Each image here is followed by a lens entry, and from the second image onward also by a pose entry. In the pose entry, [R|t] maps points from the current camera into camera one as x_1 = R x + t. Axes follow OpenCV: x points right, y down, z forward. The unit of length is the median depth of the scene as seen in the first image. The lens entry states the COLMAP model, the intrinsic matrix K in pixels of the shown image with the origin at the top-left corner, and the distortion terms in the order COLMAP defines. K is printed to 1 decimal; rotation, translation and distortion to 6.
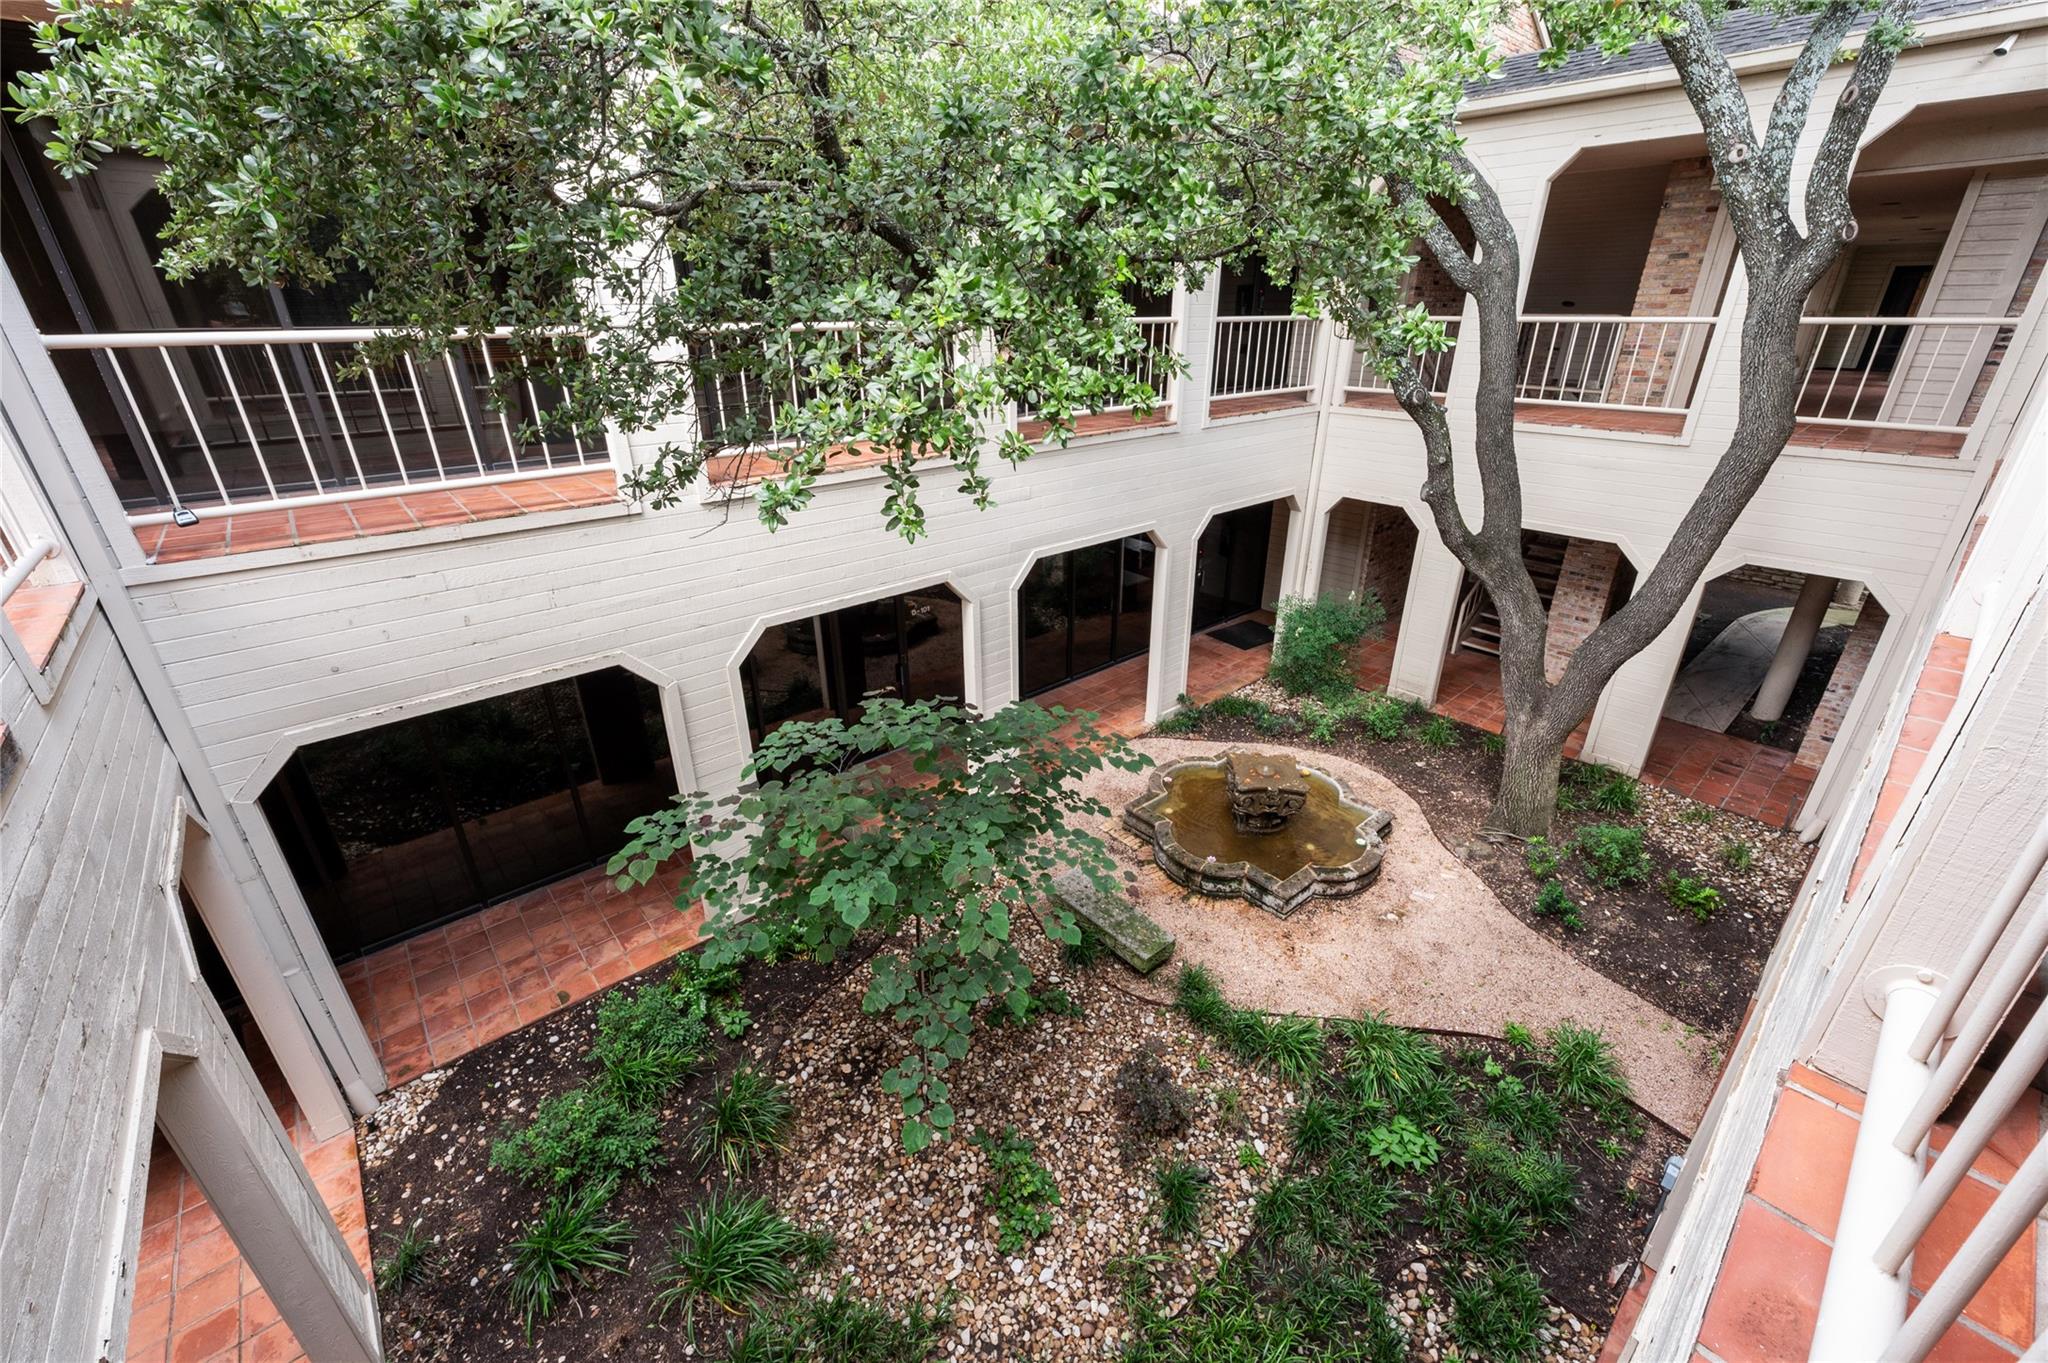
lens RADIAL K [[819.3, 0, 1021.5], [0, 819.3, 677.6], [0, 0, 1]] dist [-0.002658, -0.000066]
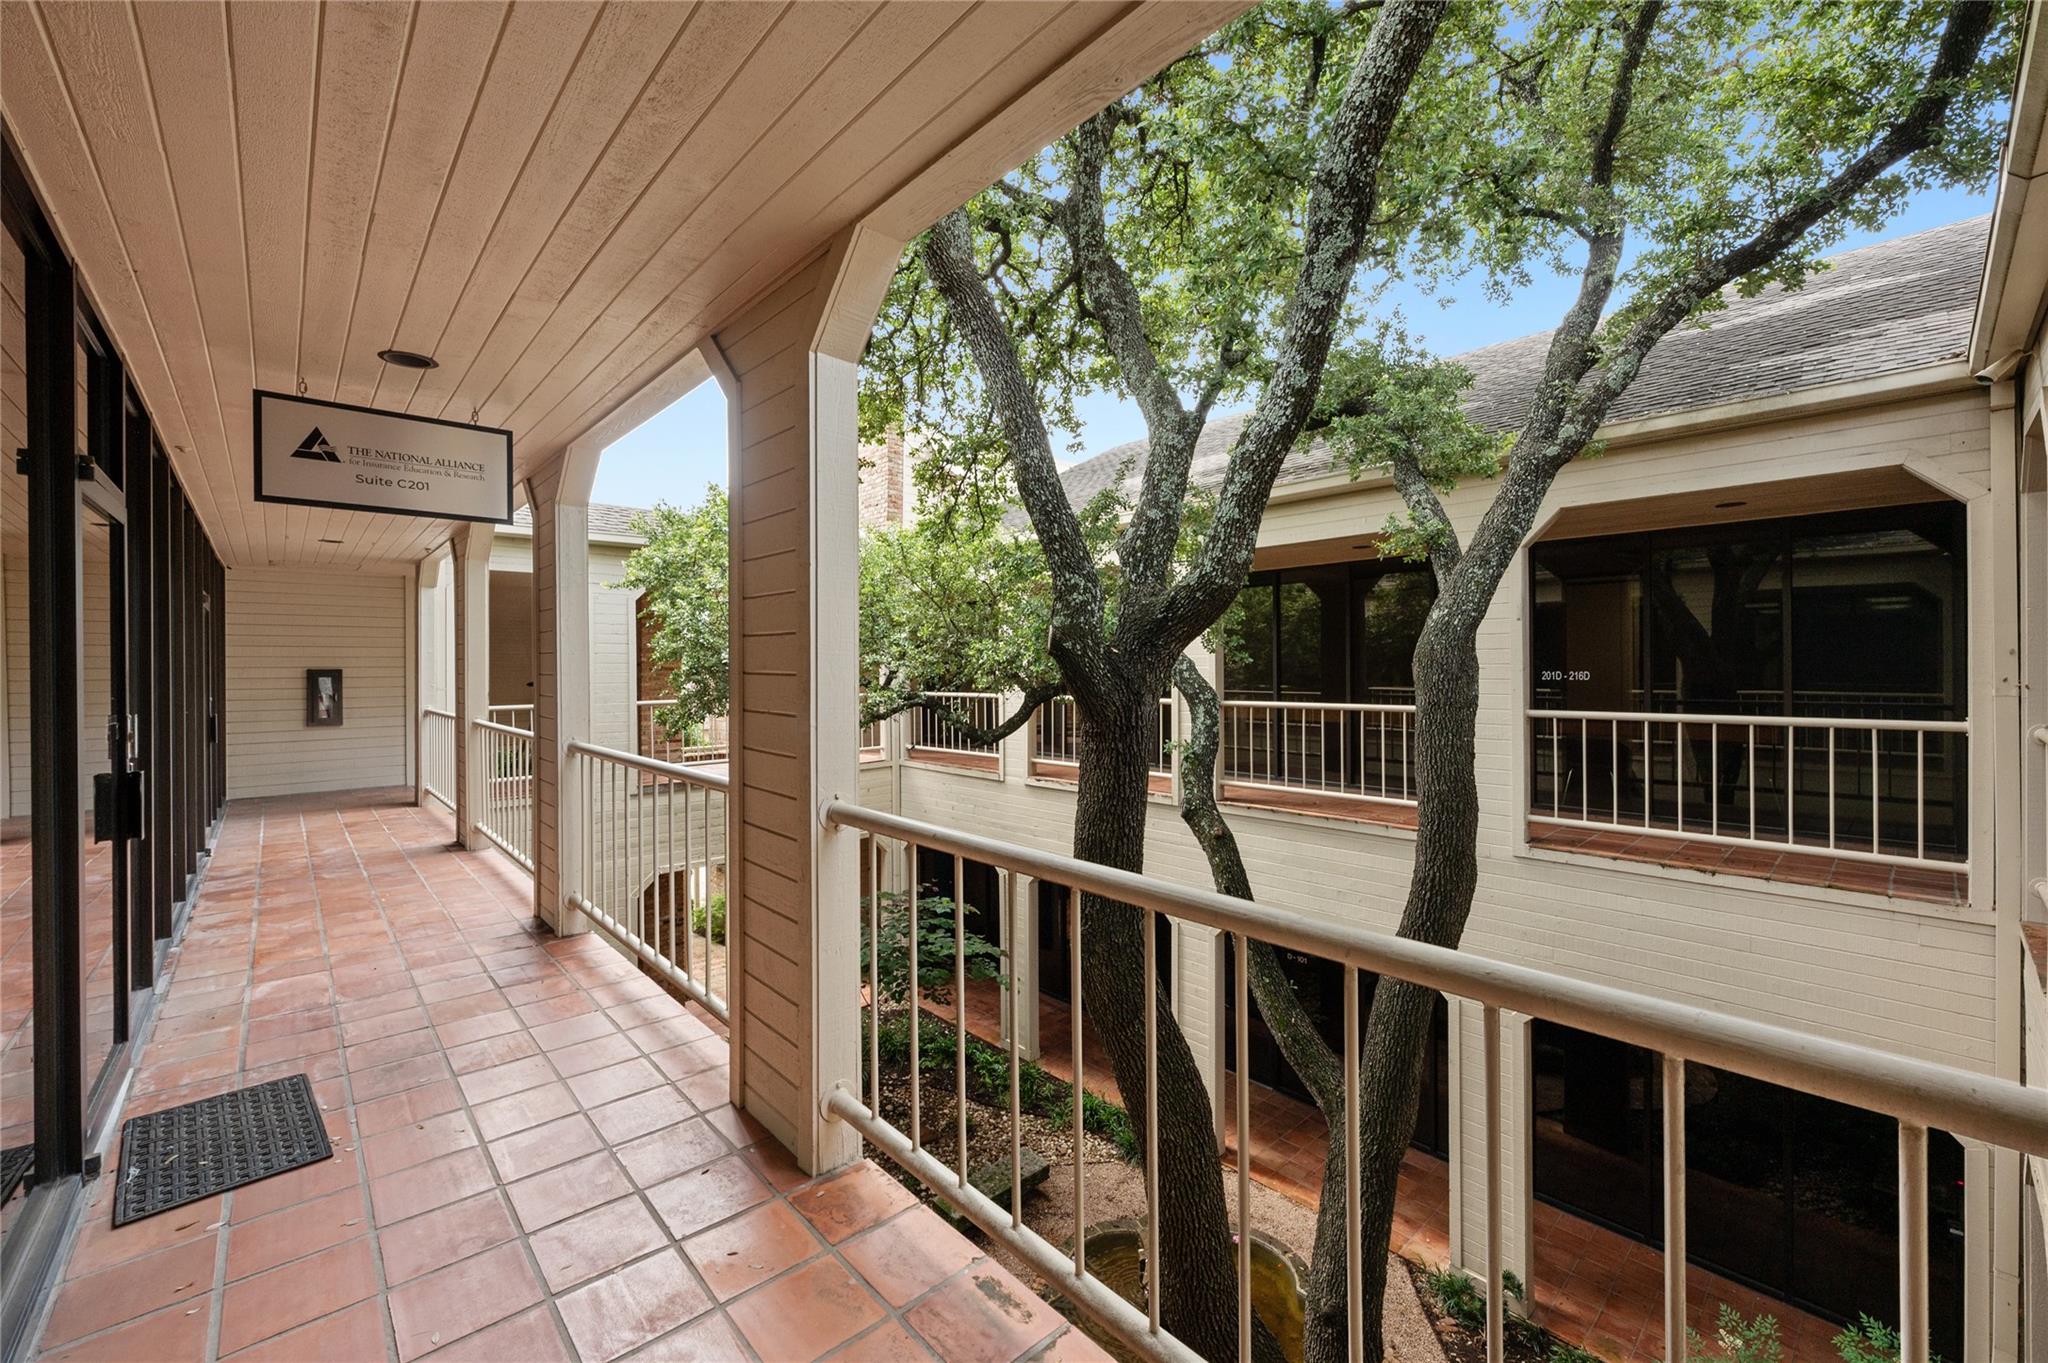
lens RADIAL K [[819.3, 0, 1025.7], [0, 819.3, 670.8], [0, 0, 1]] dist [-0.002658, -0.000066]
pose [[0.028344, 0.015111, -0.999484, 0.921825], [-0.407571, 0.913171, 0.002248, -0.292107], [0.912734, 0.407297, 0.032041, 0.565550]]
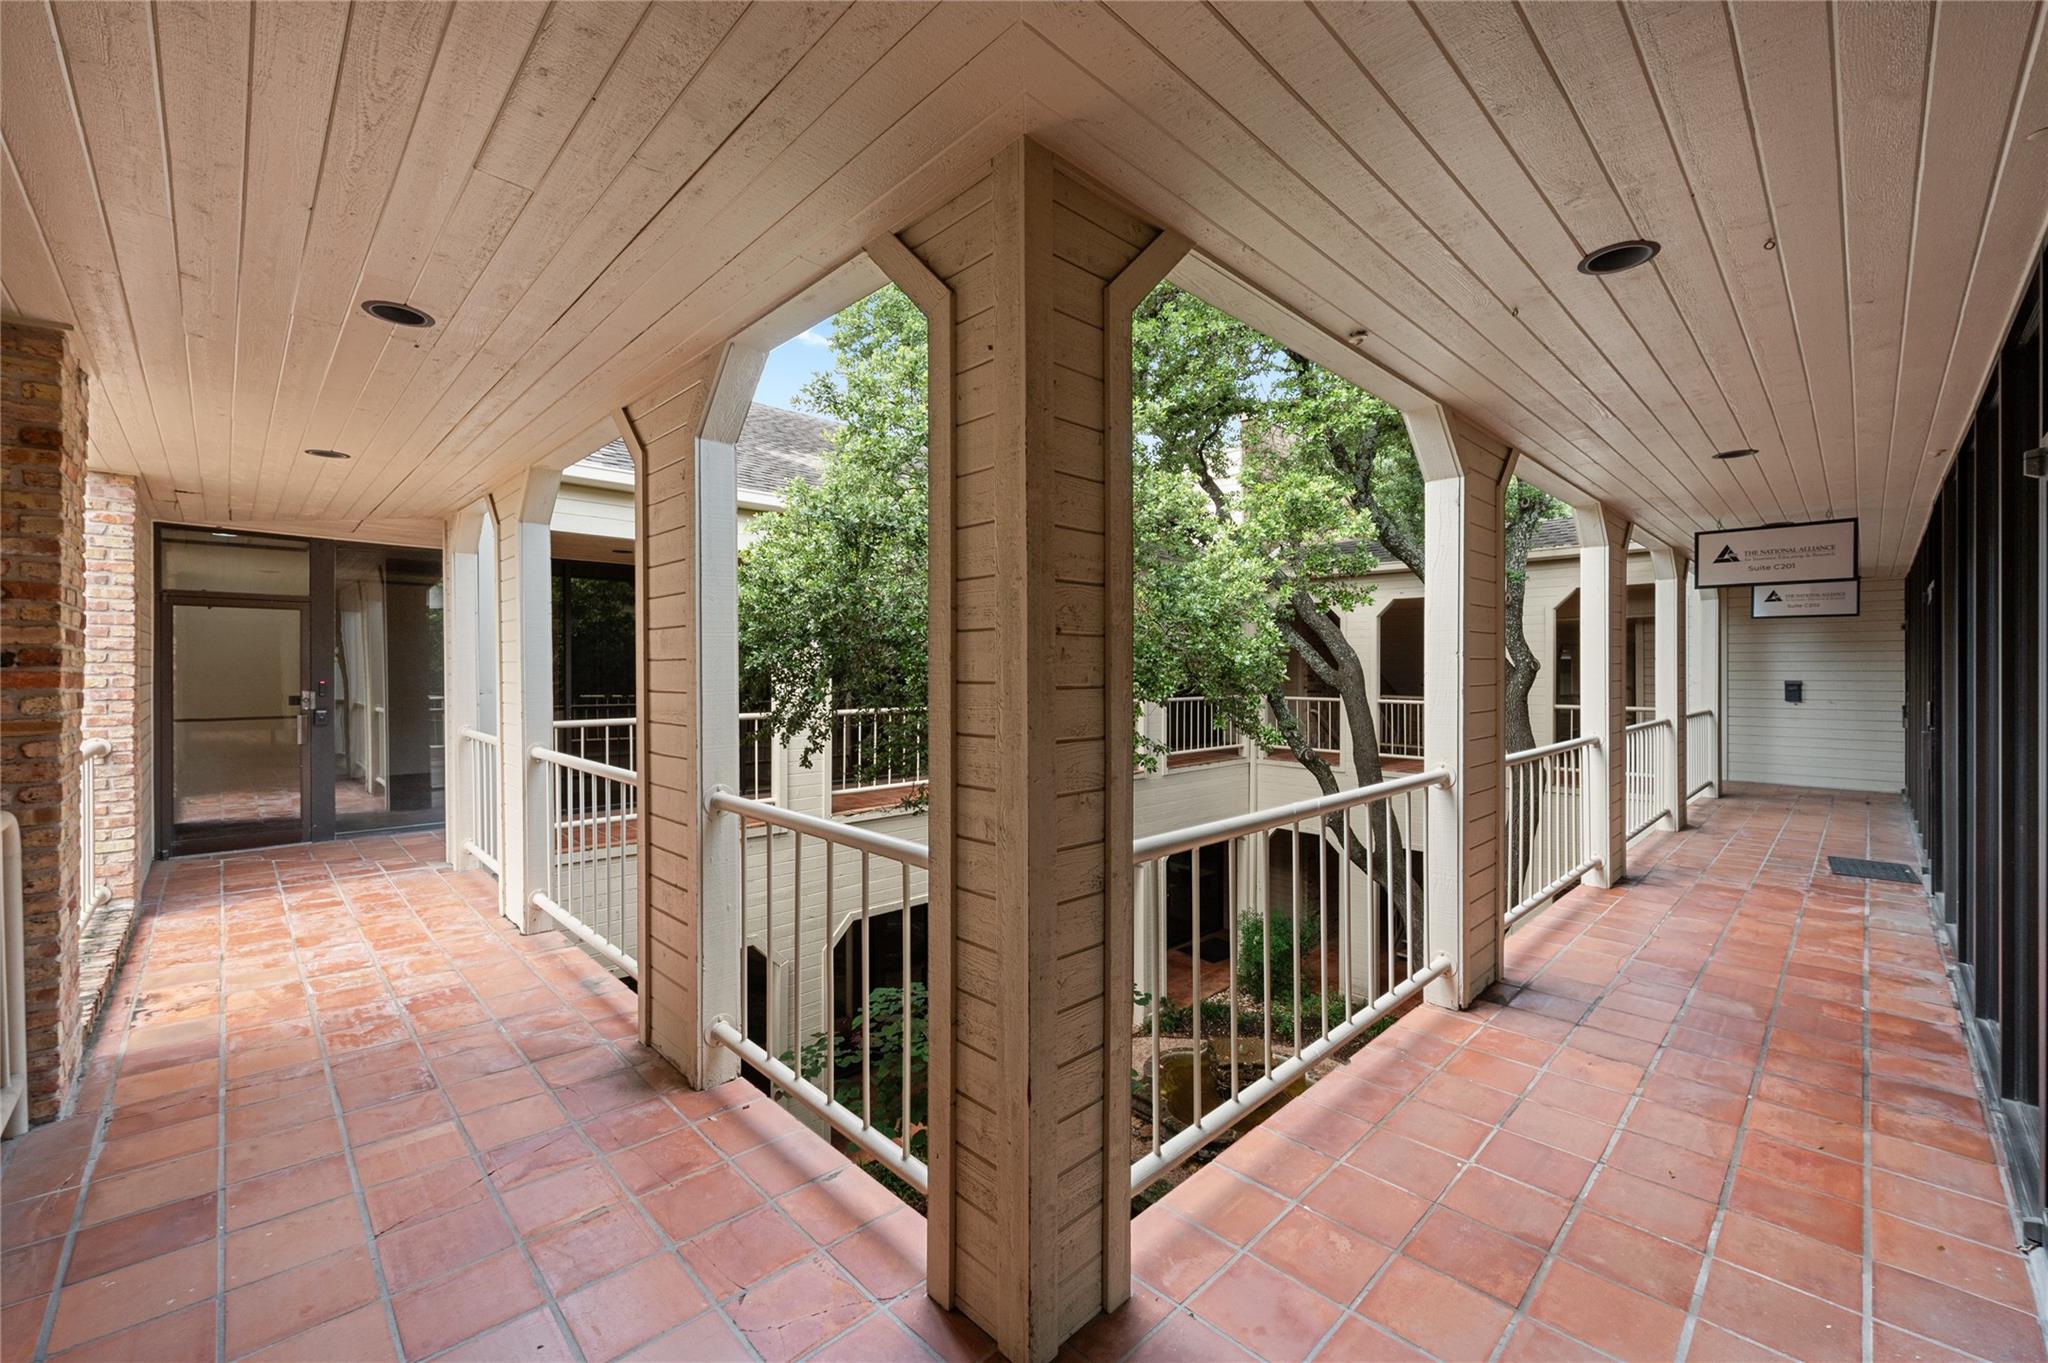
lens RADIAL K [[819.3, 0, 1026.6], [0, 819.3, 678.9], [0, 0, 1]] dist [-0.002658, -0.000066]
pose [[0.997952, 0.008766, 0.063364, -0.077753], [0.017870, 0.912925, -0.407736, 0.081832], [-0.061421, 0.408033, 0.910899, -0.231228]]
